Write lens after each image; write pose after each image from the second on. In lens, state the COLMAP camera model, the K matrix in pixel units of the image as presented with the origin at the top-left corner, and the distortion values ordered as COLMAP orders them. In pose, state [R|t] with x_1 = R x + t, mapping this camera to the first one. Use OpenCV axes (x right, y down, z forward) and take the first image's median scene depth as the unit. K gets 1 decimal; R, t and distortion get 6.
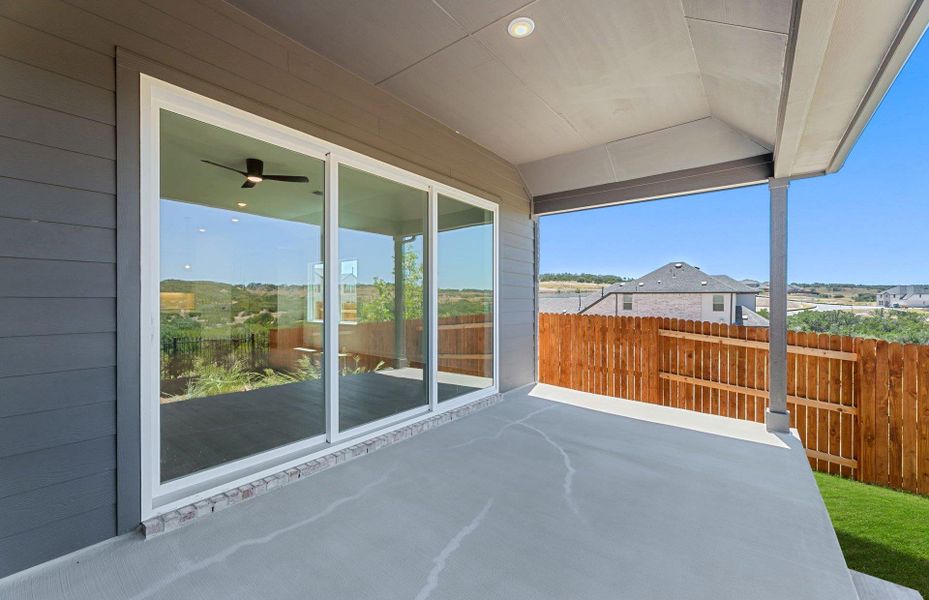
lens RADIAL K [[377.8, 0, 467.2], [0, 377.8, 295.5], [0, 0, 1]] dist [-0.001312, -0.000275]
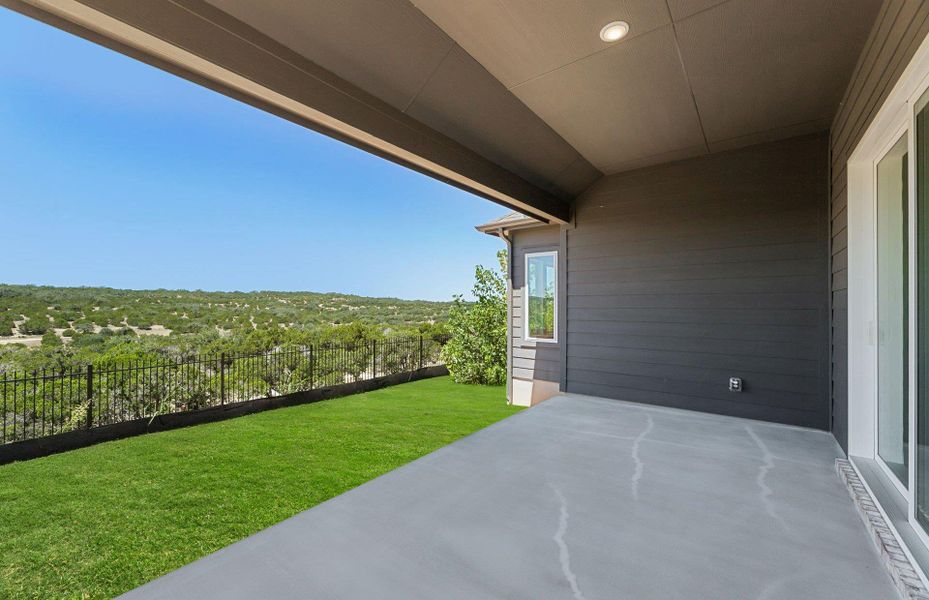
lens RADIAL K [[377.8, 0, 460.5], [0, 377.8, 299.1], [0, 0, 1]] dist [-0.001312, -0.000275]
pose [[-0.999978, -0.005478, 0.003841, 0.450919], [-0.005575, 0.999651, -0.025835, 0.007389], [-0.003698, -0.025856, -0.999659, 1.684148]]
